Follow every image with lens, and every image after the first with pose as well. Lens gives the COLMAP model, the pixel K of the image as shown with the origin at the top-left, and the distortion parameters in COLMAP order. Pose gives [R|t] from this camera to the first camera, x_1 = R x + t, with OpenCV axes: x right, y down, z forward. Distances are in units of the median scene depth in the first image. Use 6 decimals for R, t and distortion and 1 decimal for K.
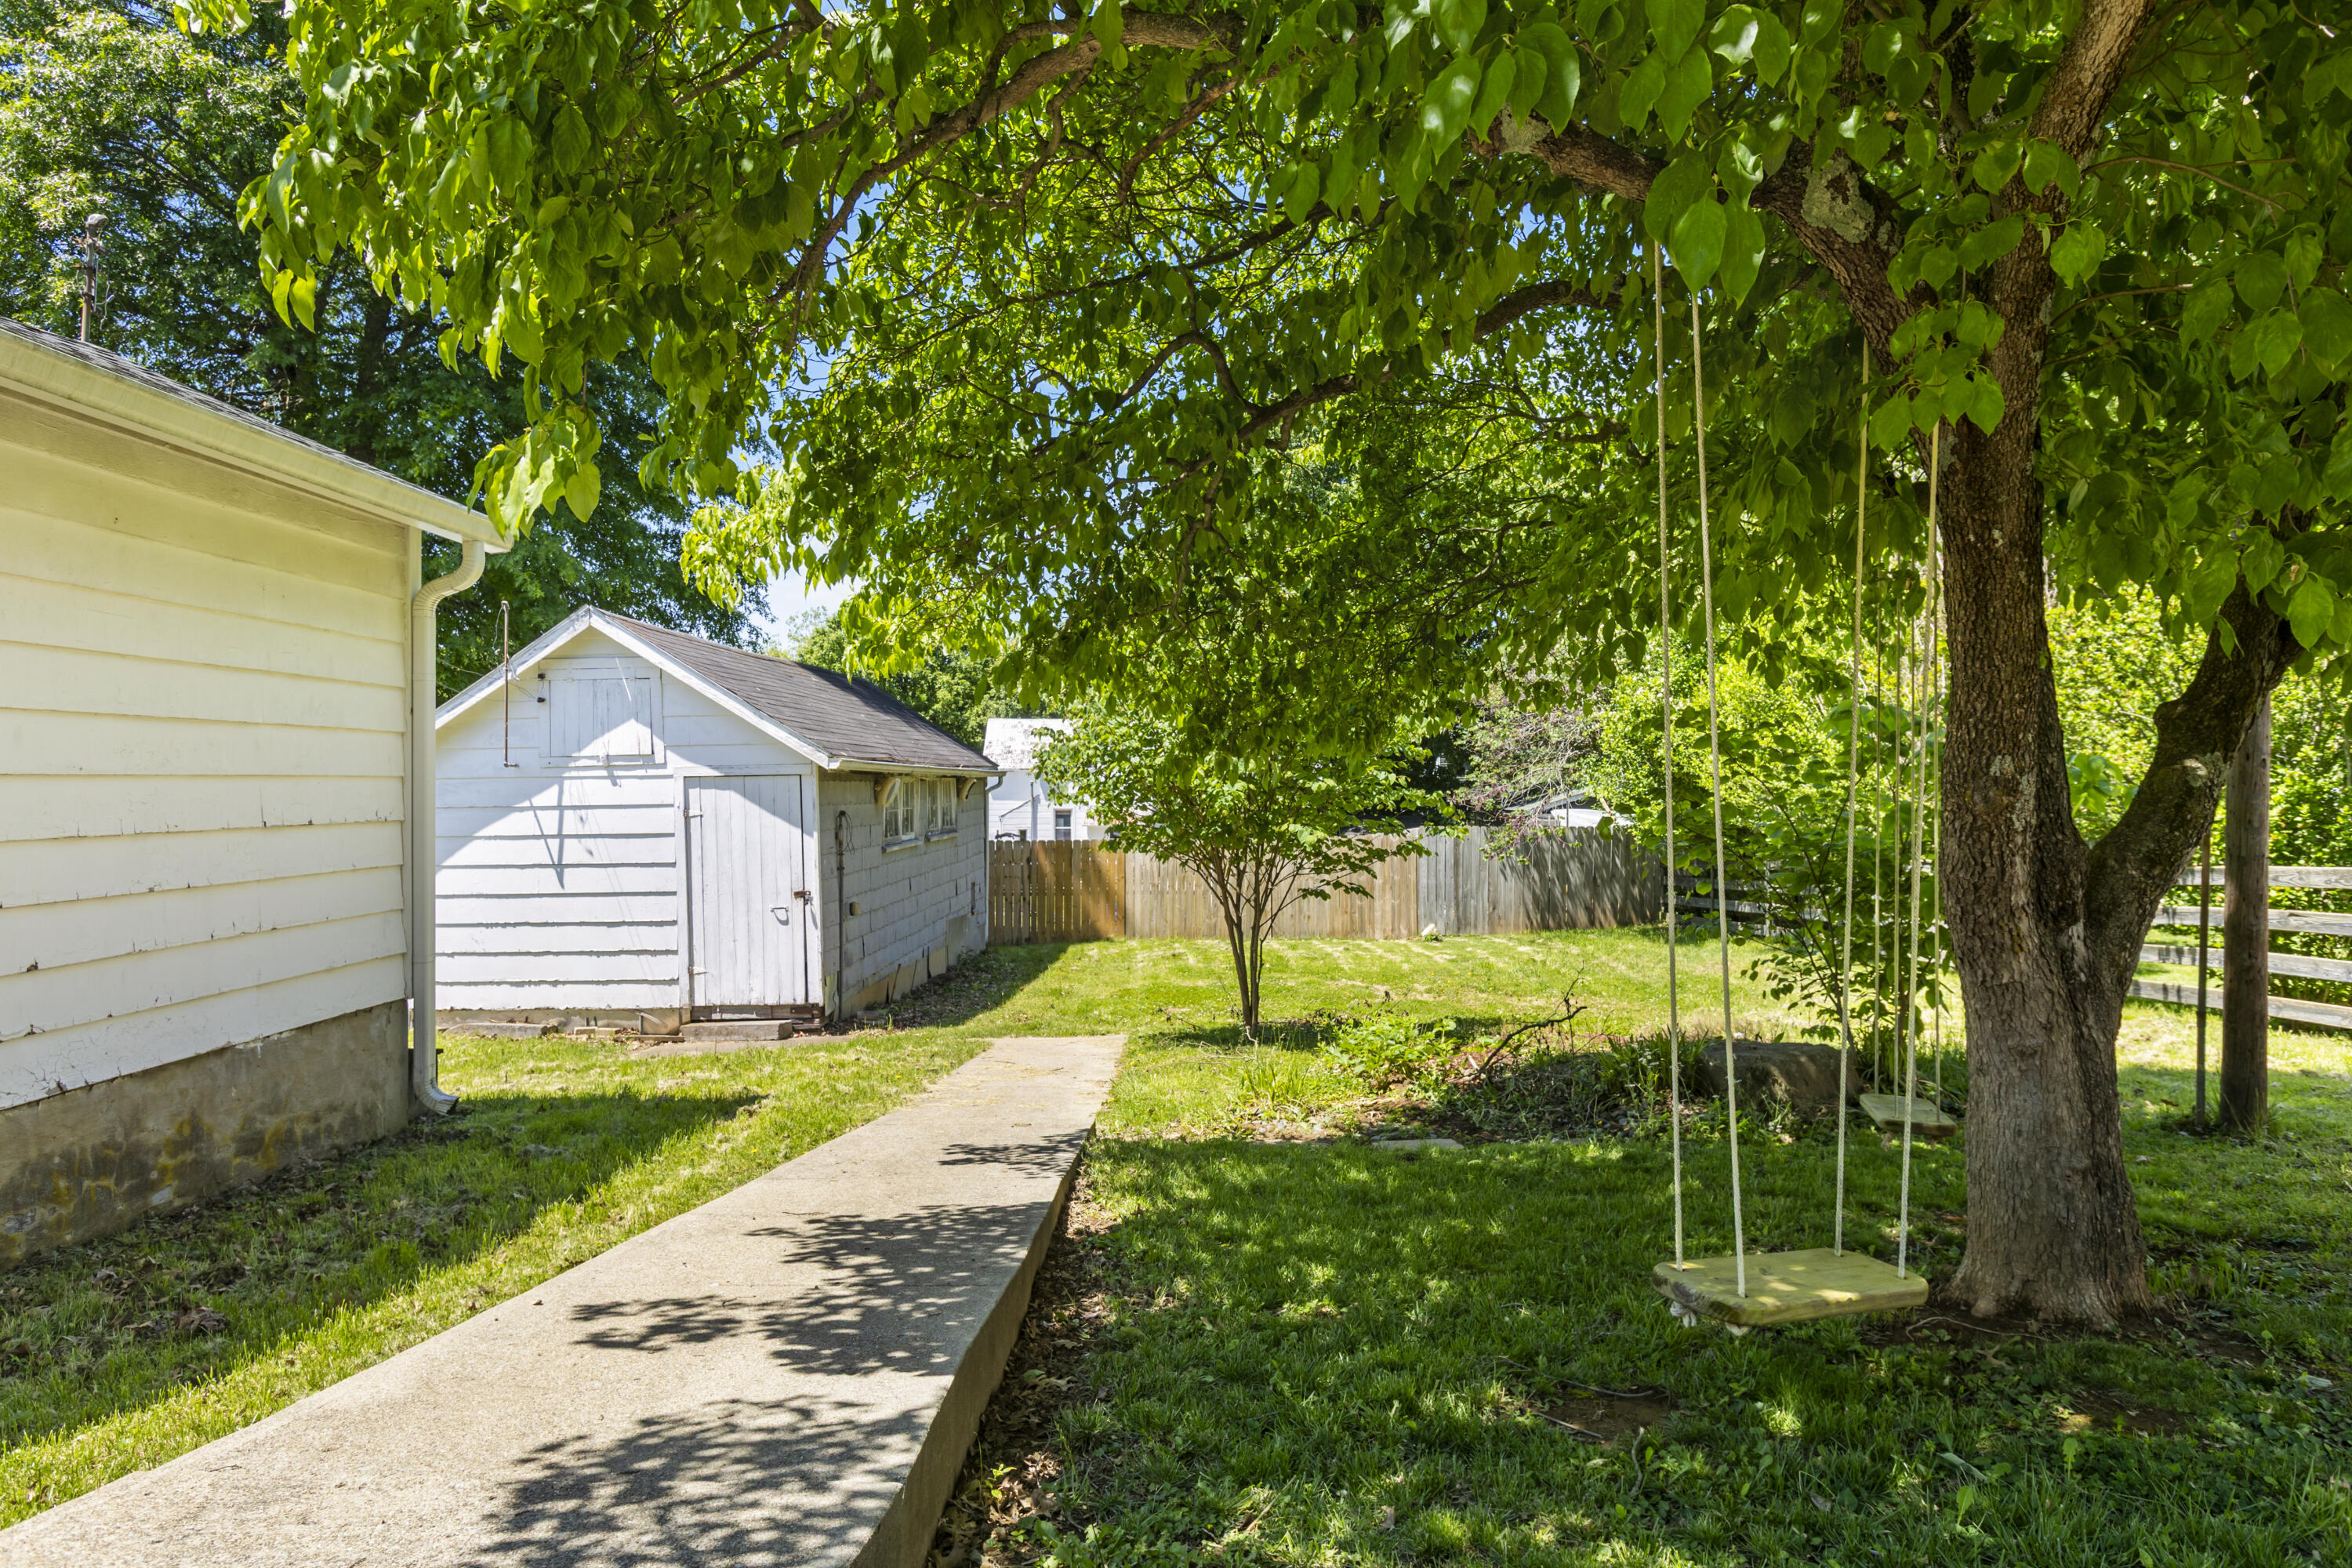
lens RADIAL K [[1551.1, 0, 1176.6], [0, 1551.1, 786.5], [0, 0, 1]] dist [0.000096, -0.000044]
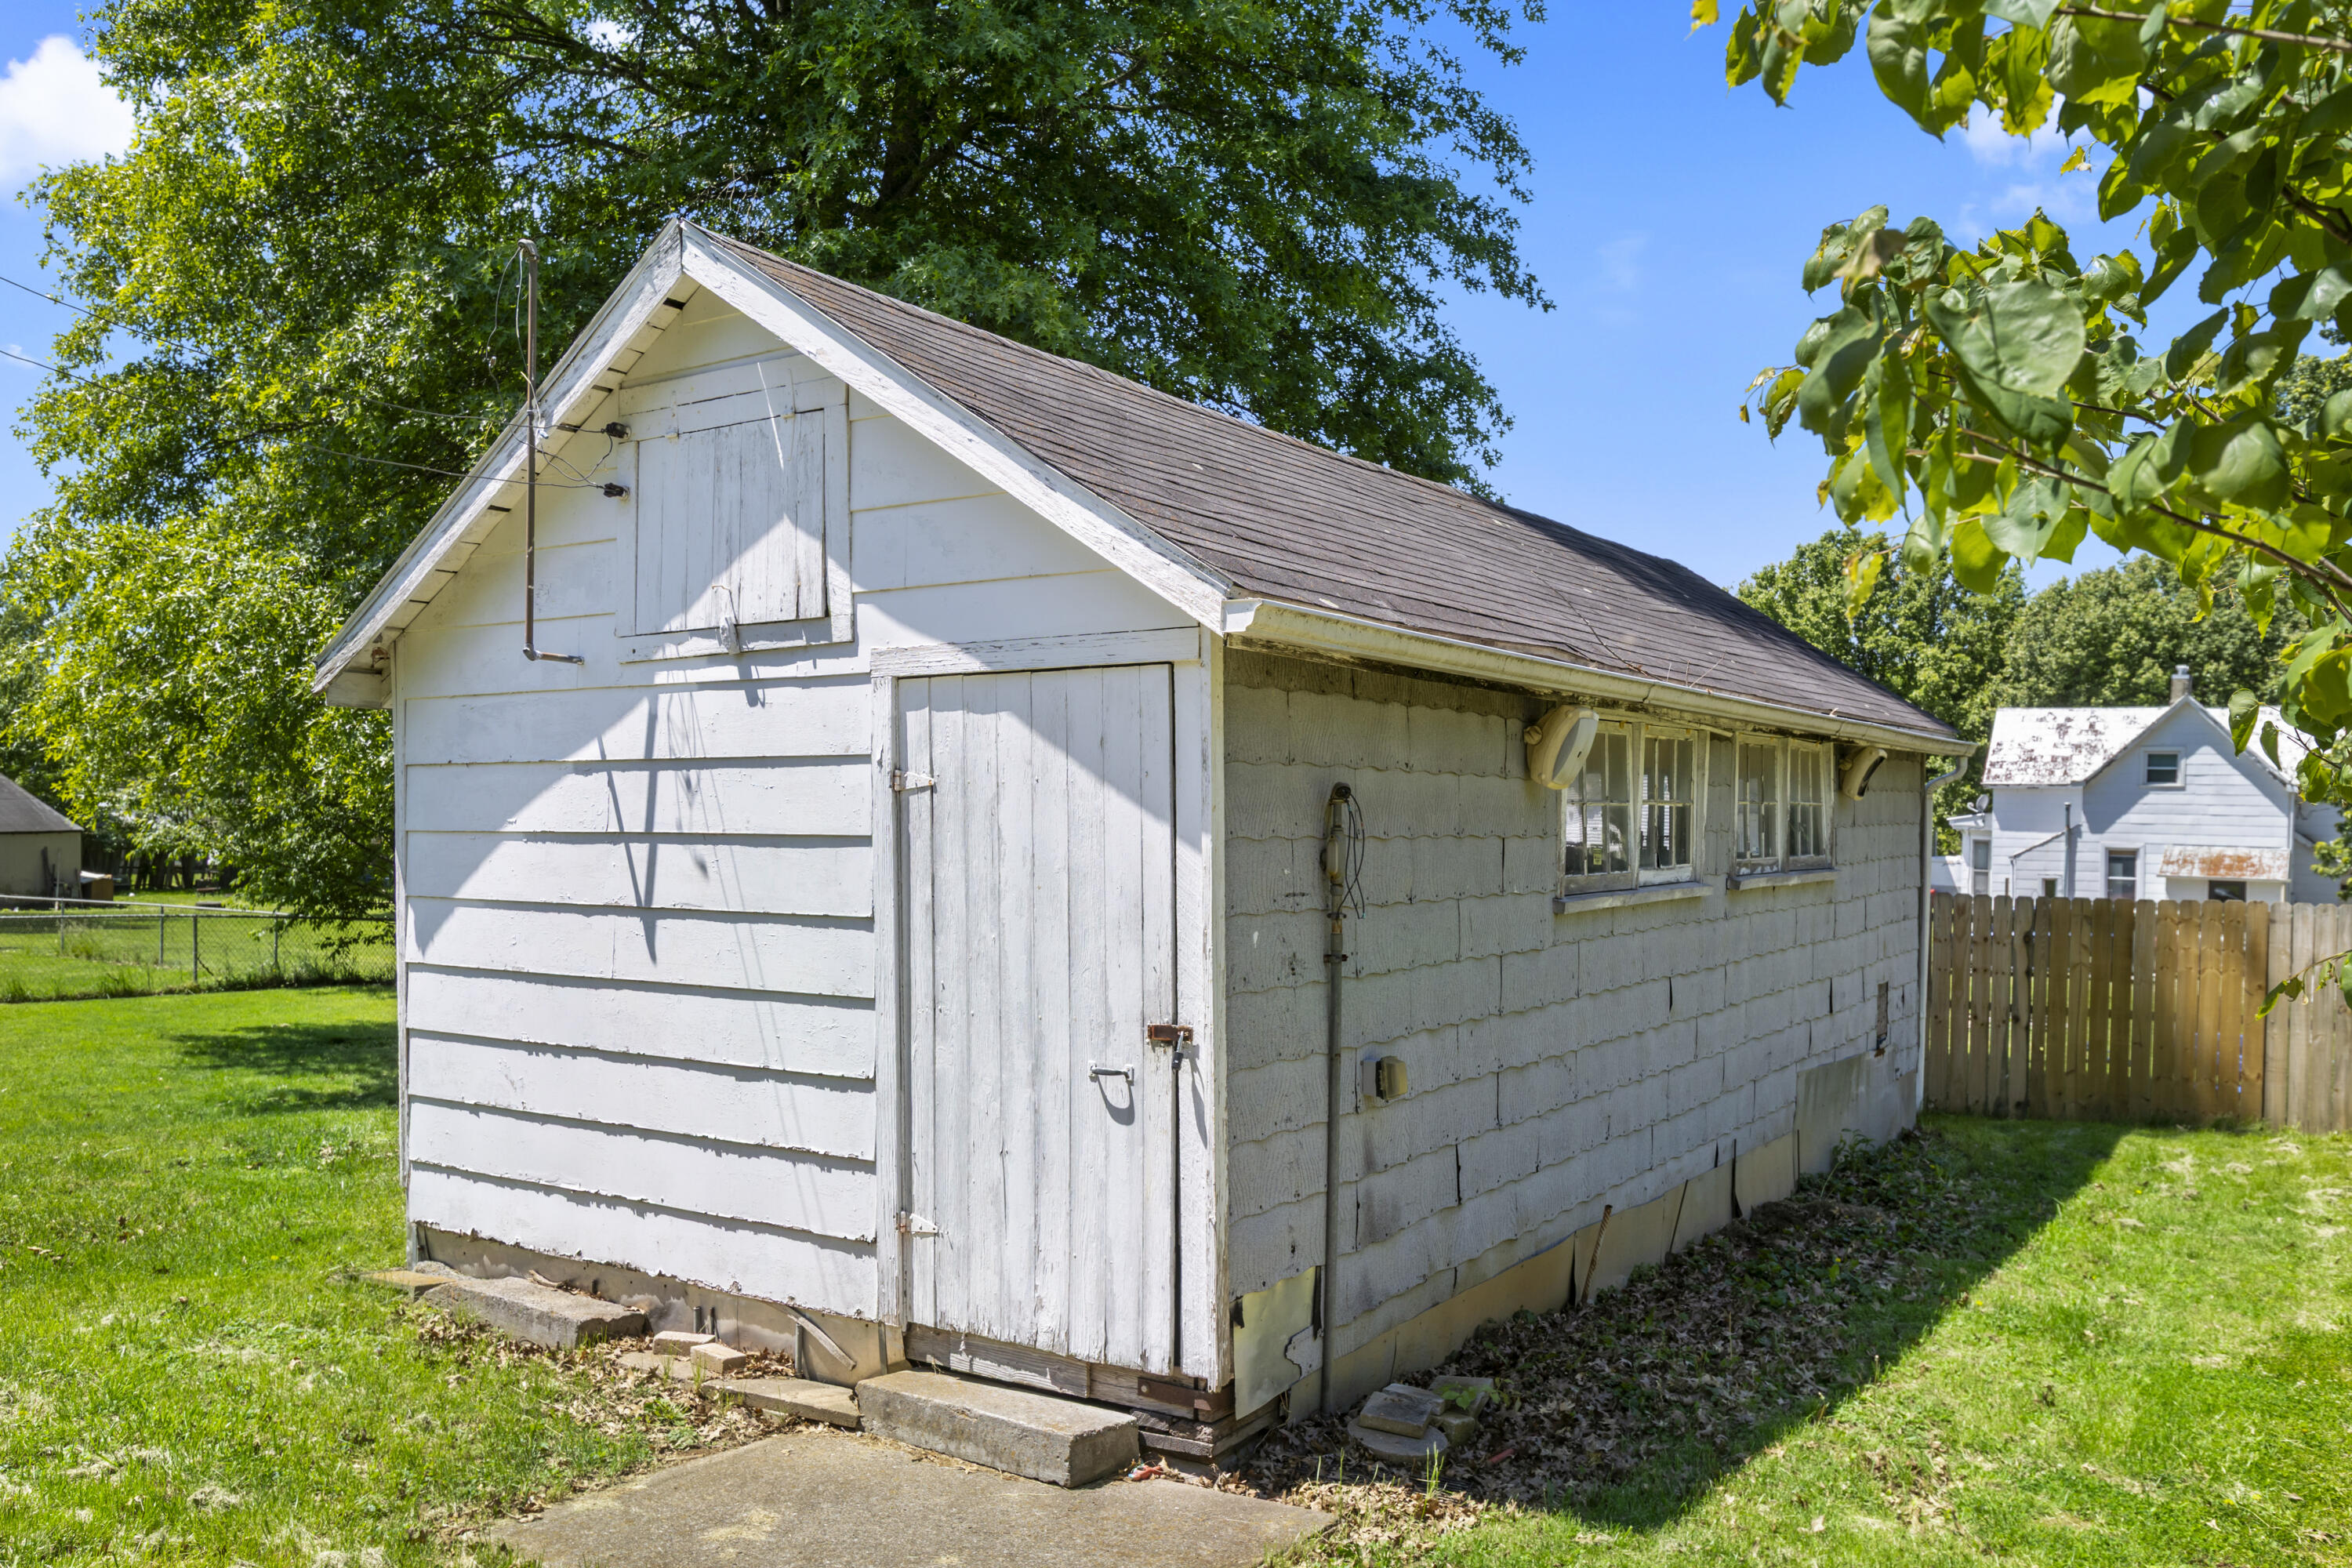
lens RADIAL K [[1848.0, 0, 1154.7], [0, 1848.0, 837.1], [0, 0, 1]] dist [0.013600, 0.004126]
pose [[0.849323, 0.023774, -0.527338, -0.042626], [-0.018141, 0.999710, 0.015852, 0.022542], [0.527562, -0.003897, 0.849508, 0.669838]]
